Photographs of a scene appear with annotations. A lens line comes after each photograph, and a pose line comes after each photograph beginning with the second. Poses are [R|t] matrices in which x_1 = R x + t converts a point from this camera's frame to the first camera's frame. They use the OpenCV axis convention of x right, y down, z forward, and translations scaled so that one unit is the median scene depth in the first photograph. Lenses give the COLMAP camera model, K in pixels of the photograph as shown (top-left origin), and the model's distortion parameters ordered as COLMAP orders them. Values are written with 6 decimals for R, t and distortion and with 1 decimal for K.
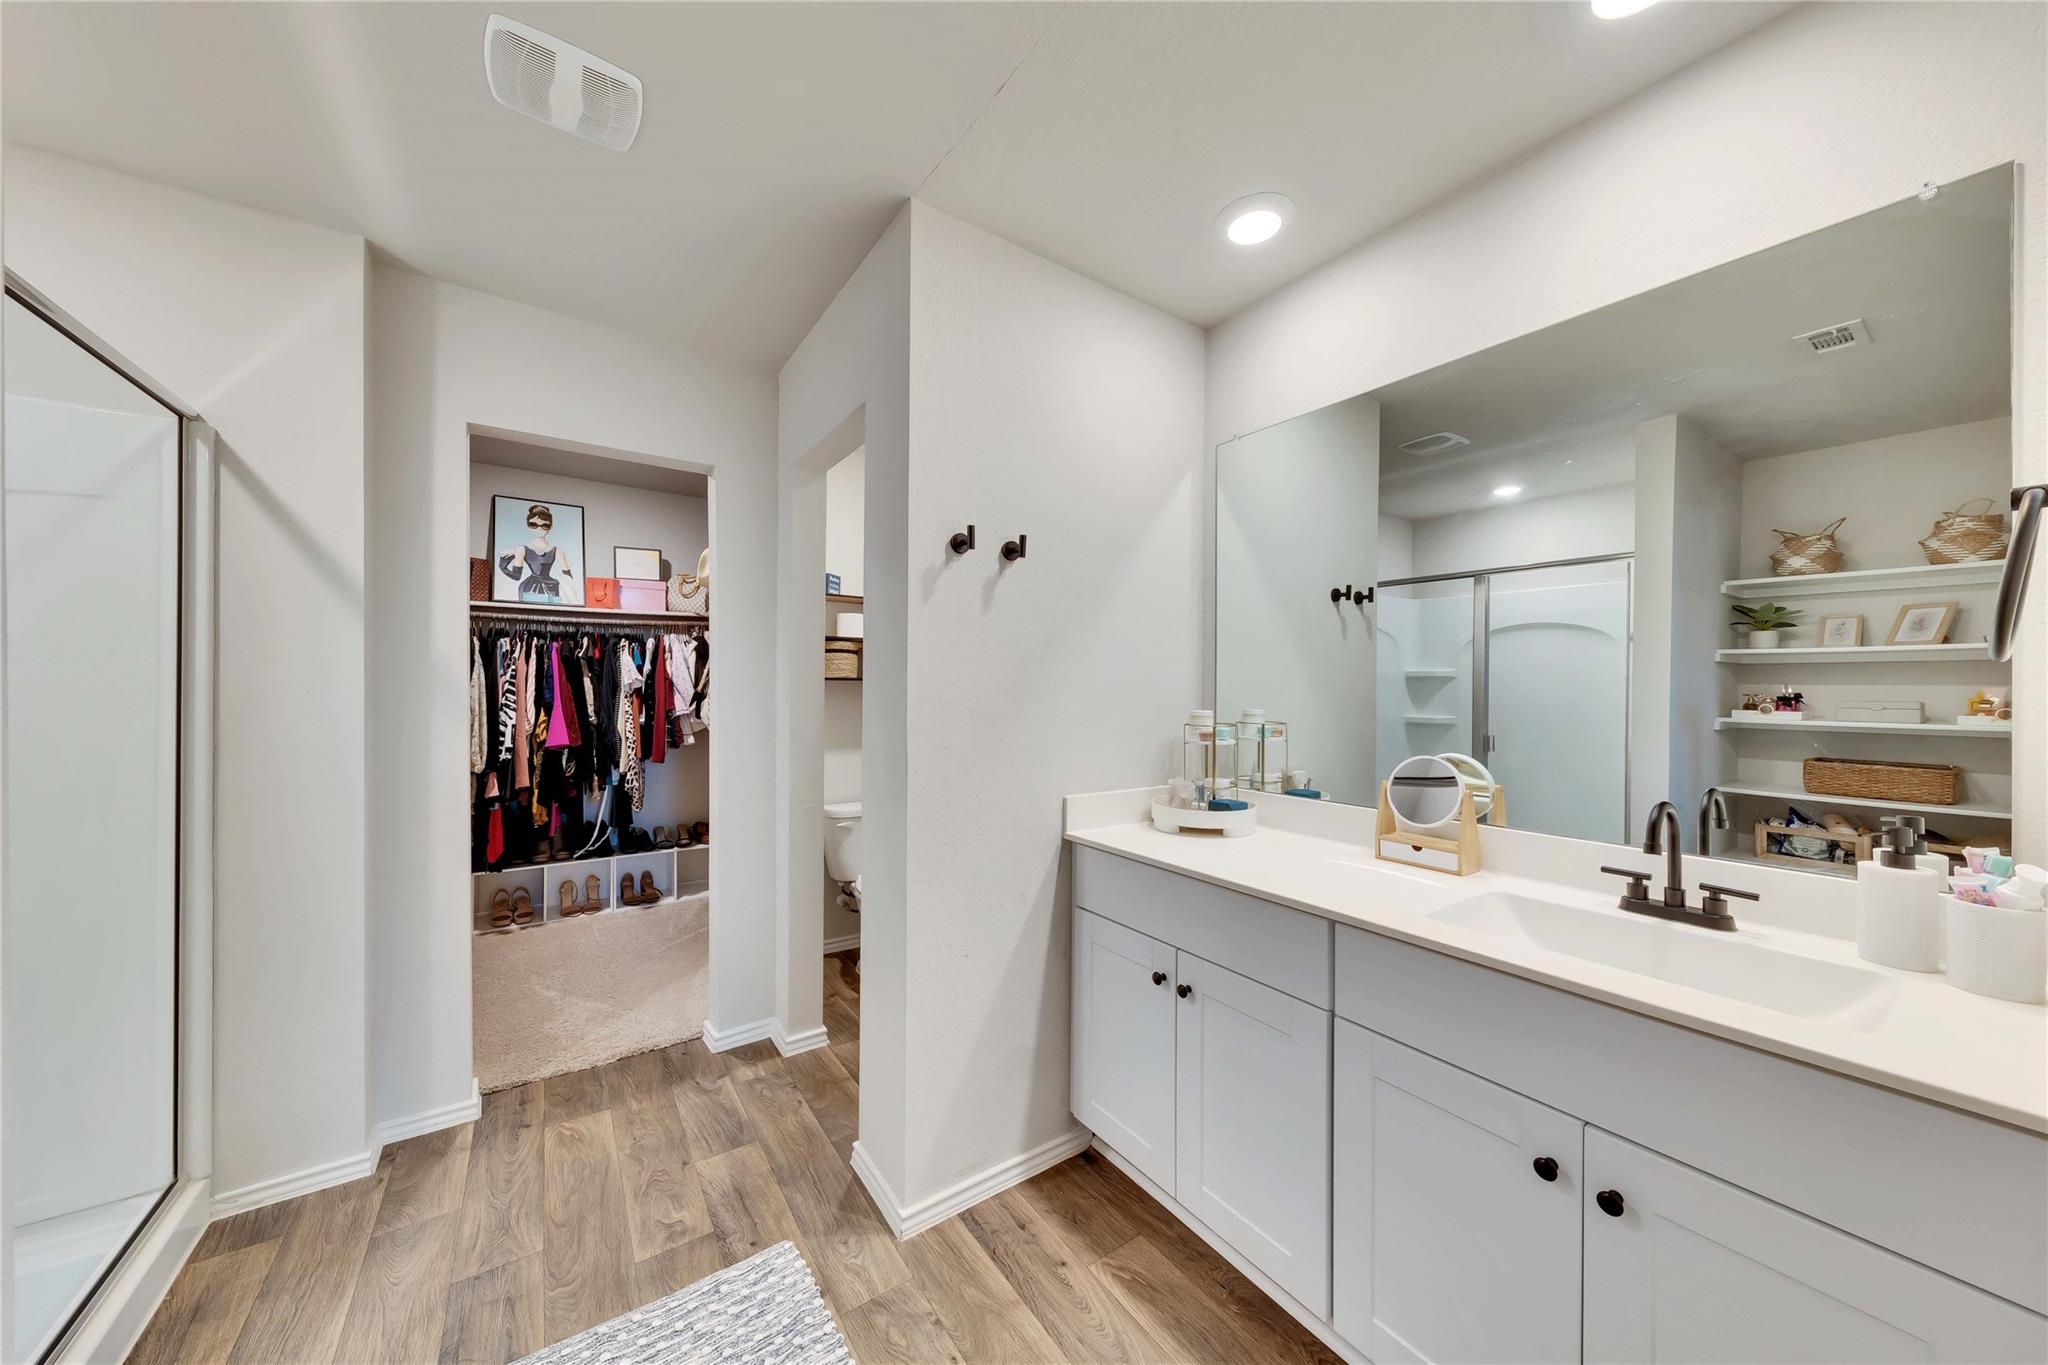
lens RADIAL K [[718.5, 0, 1021.0], [0, 718.5, 679.9], [0, 0, 1]] dist [0.003283, -0.000195]
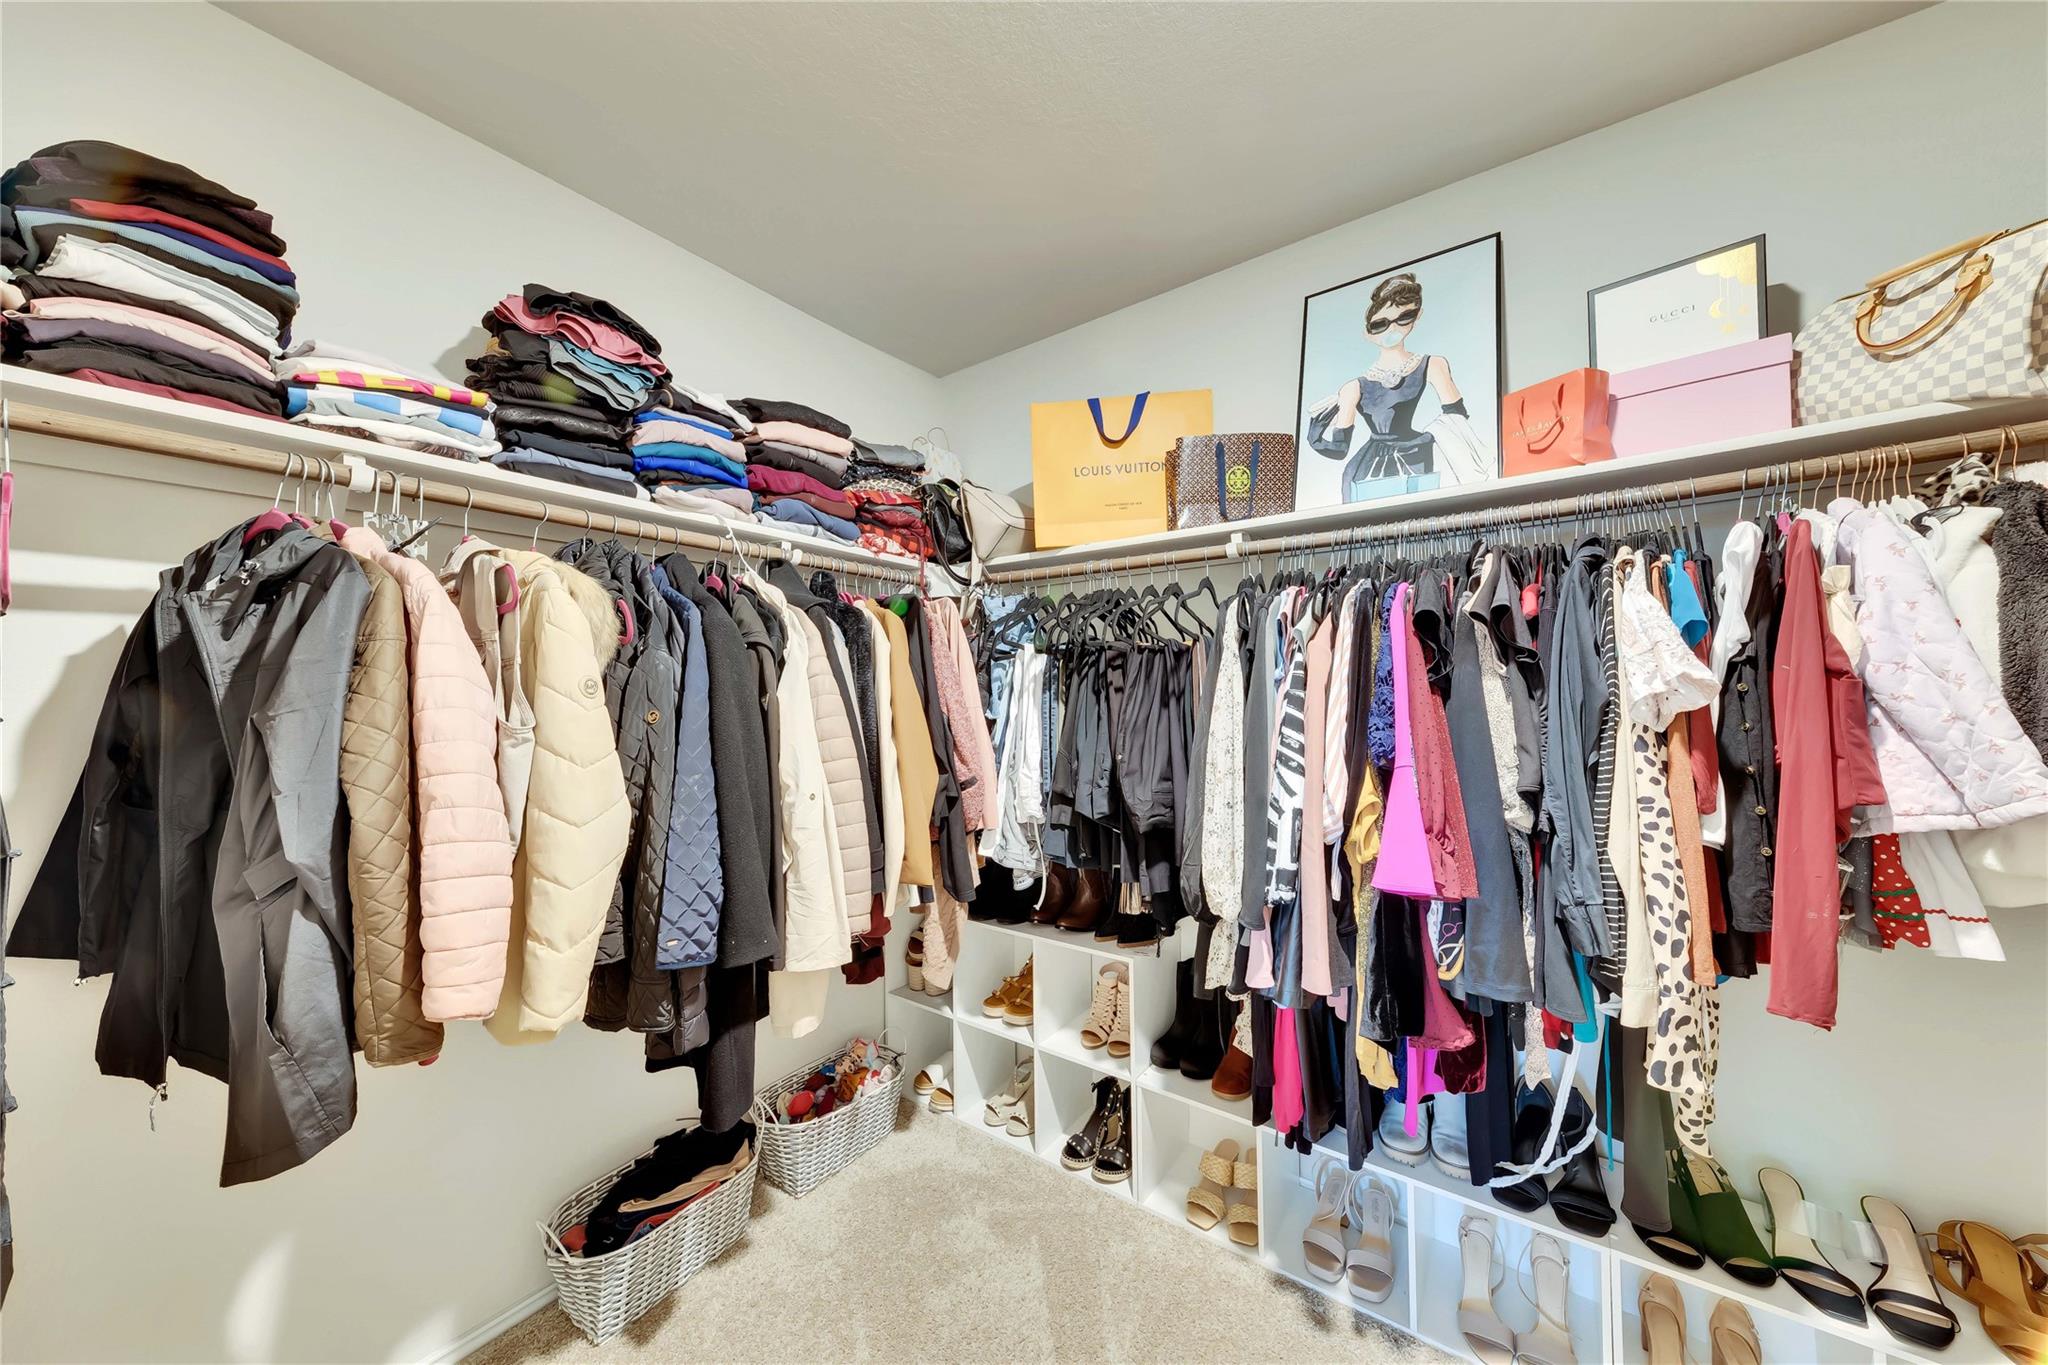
lens RADIAL K [[718.5, 0, 1020.8], [0, 718.5, 695.7], [0, 0, 1]] dist [0.003283, -0.000195]
pose [[0.342634, -0.012147, -0.939391, -0.363448], [0.027894, 0.999607, -0.002752, -0.000649], [0.939055, -0.025260, 0.342838, 0.669204]]
